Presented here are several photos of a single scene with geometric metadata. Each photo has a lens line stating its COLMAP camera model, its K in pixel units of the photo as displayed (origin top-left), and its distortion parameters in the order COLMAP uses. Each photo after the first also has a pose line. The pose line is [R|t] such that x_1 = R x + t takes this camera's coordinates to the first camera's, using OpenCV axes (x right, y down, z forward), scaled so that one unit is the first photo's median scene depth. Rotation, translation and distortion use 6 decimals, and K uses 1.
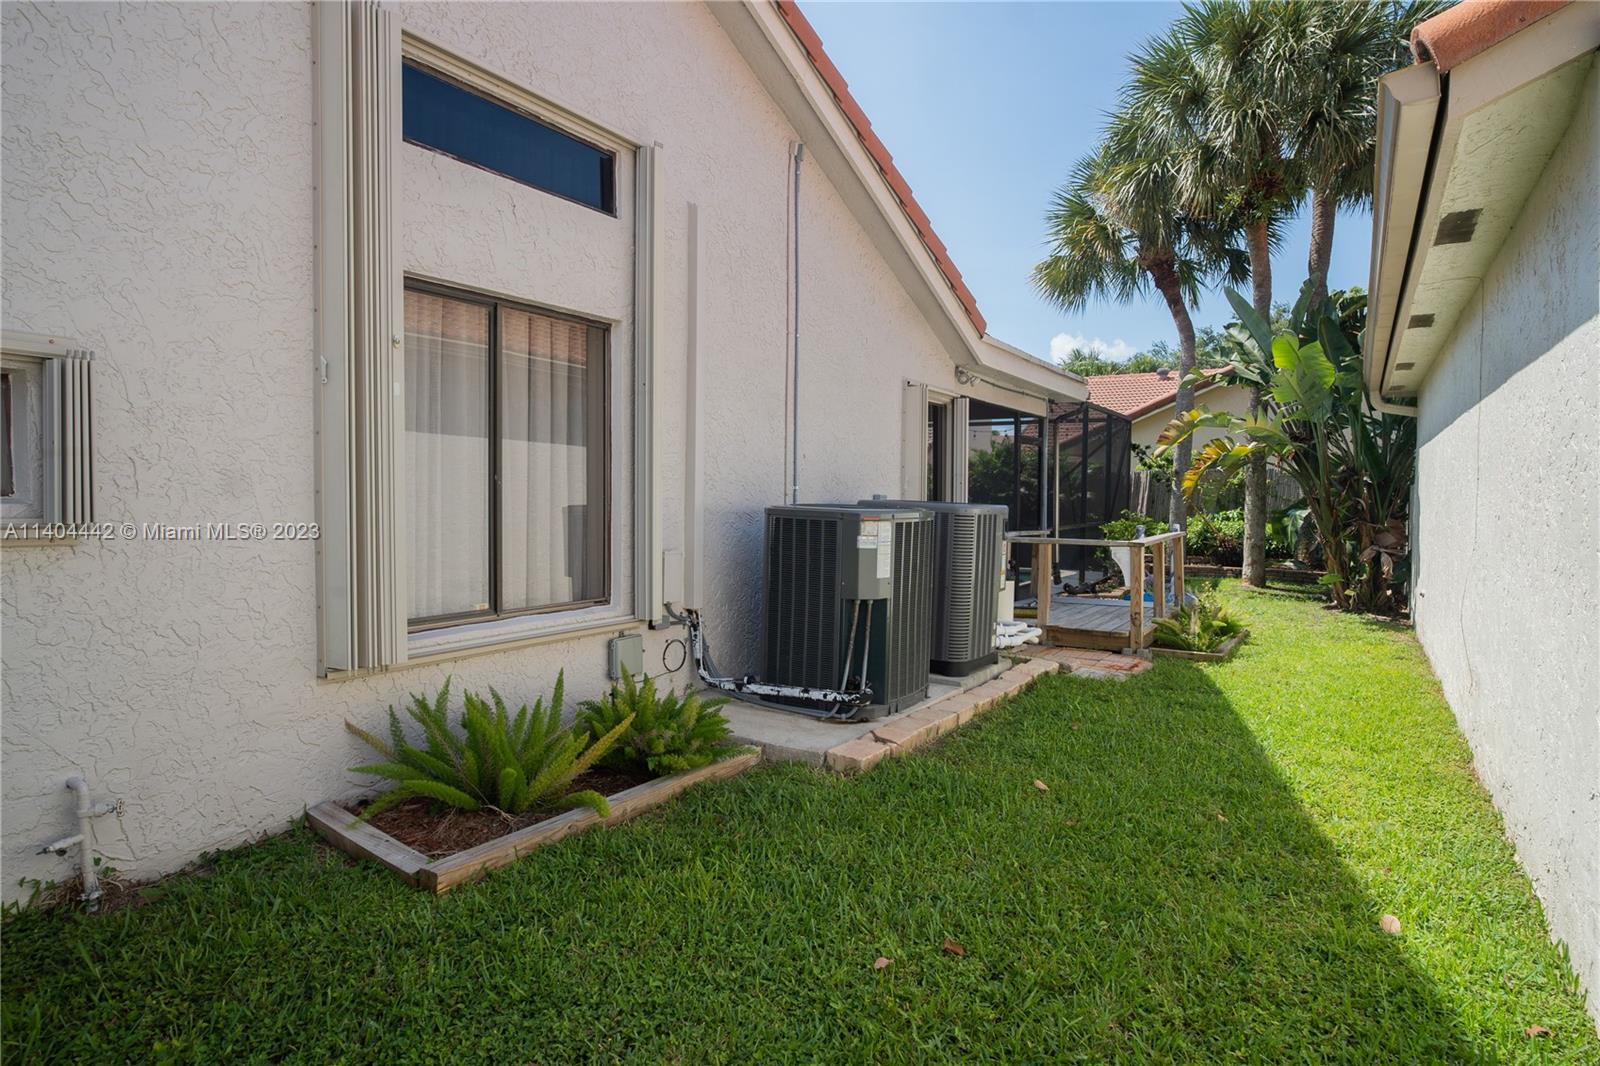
lens RADIAL K [[901.9, 0, 799.2], [0, 901.9, 534.7], [0, 0, 1]] dist [-0.022724, 0.010021]
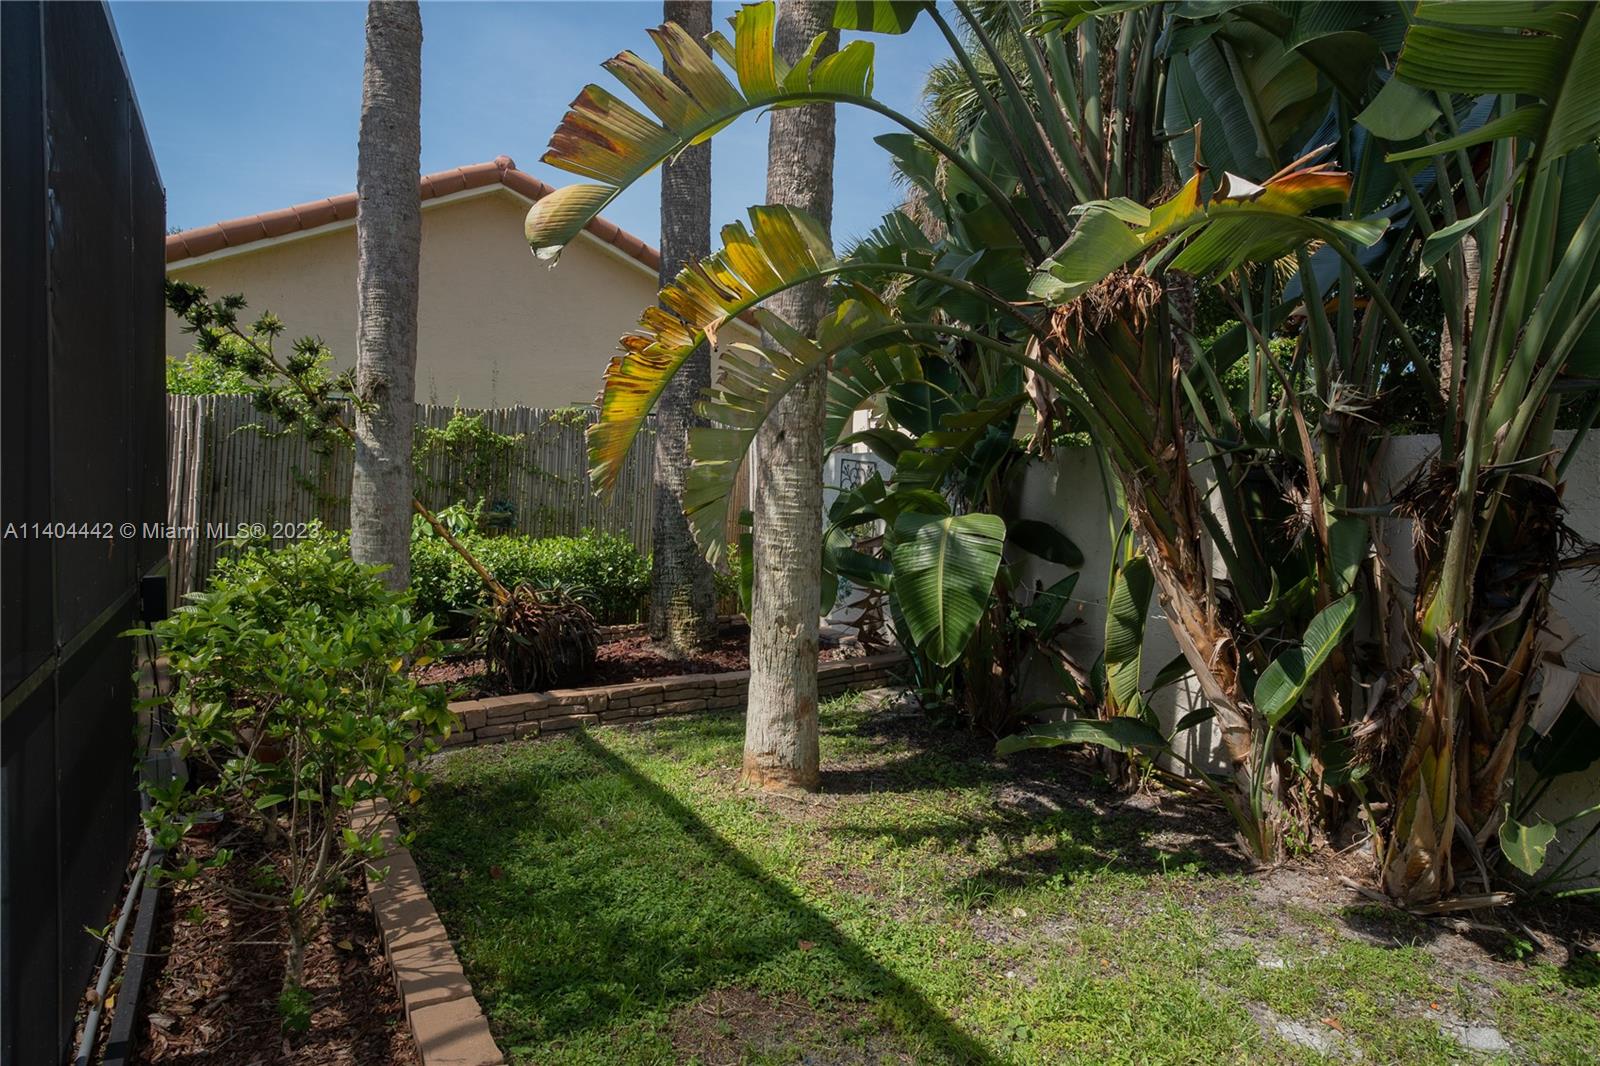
lens RADIAL K [[901.9, 0, 796.6], [0, 901.9, 523.8], [0, 0, 1]] dist [-0.022724, 0.010021]
pose [[0.462308, -0.041725, 0.885737, 0.216026], [0.033237, 0.999006, 0.029713, -0.028080], [-0.886096, 0.015703, 0.463235, 0.720540]]
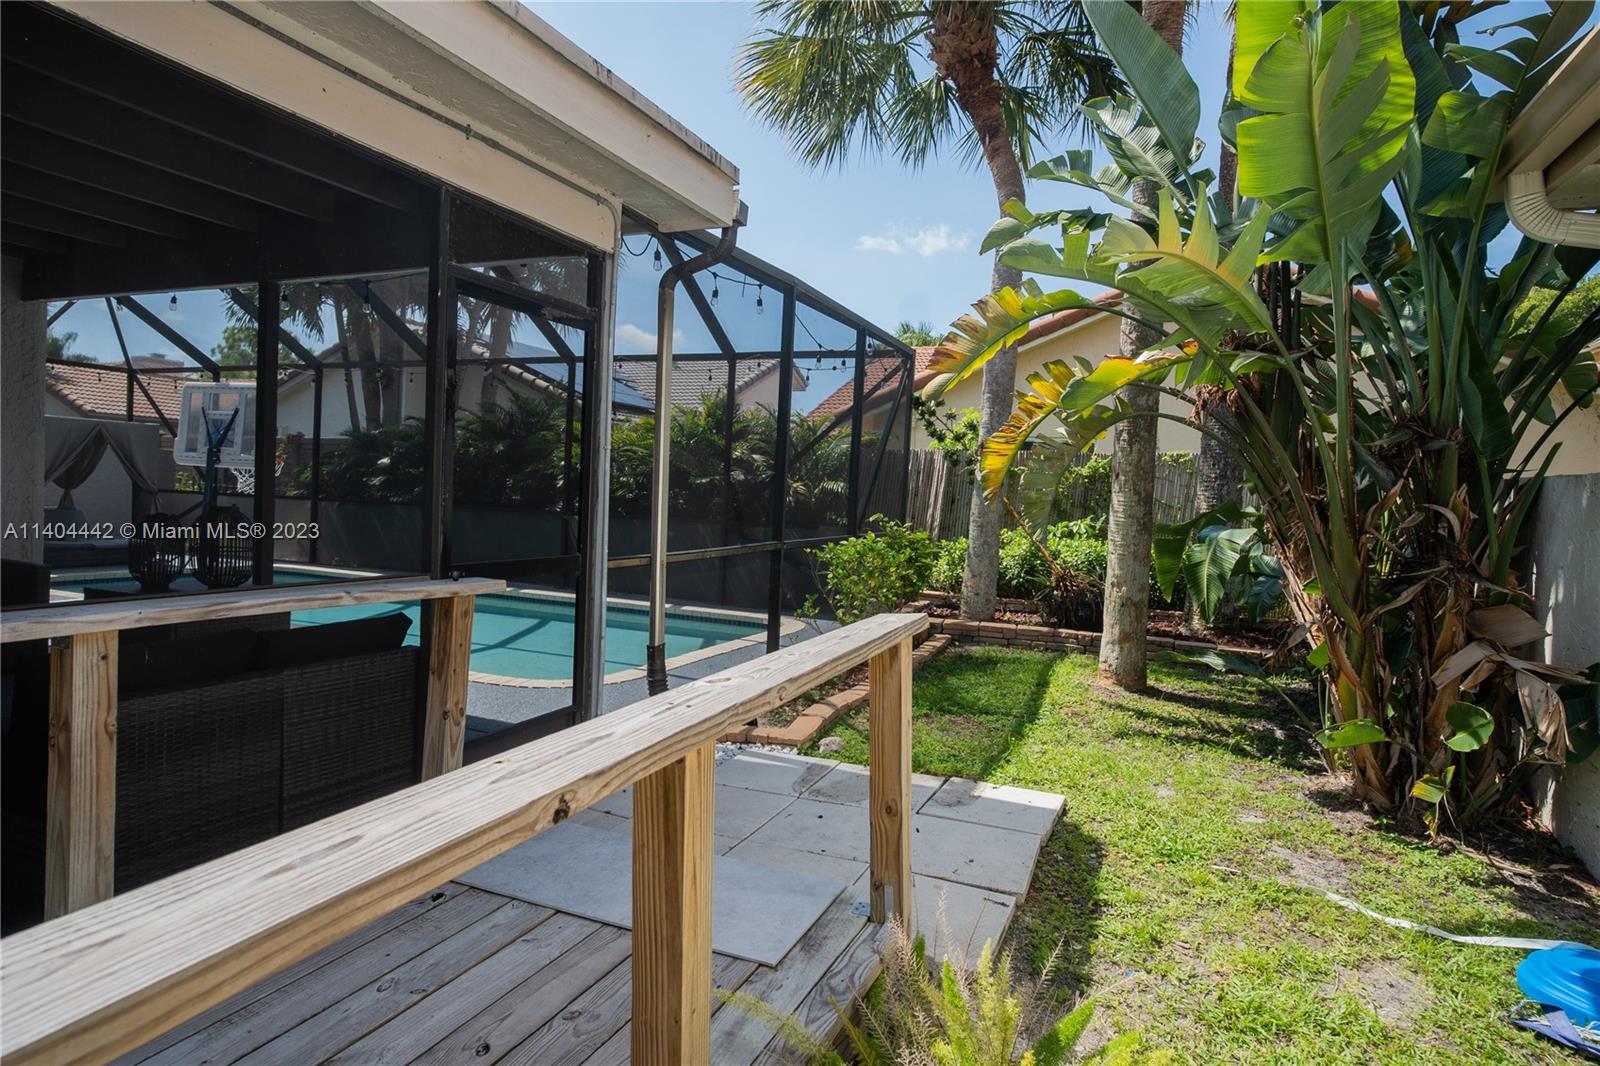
lens RADIAL K [[901.9, 0, 800.1], [0, 901.9, 531.0], [0, 0, 1]] dist [-0.022724, 0.010021]
pose [[0.986741, 0.027695, 0.159924, 0.219954], [-0.028282, 0.999599, 0.001394, -0.016487], [-0.159821, -0.005899, 0.987128, 0.471148]]
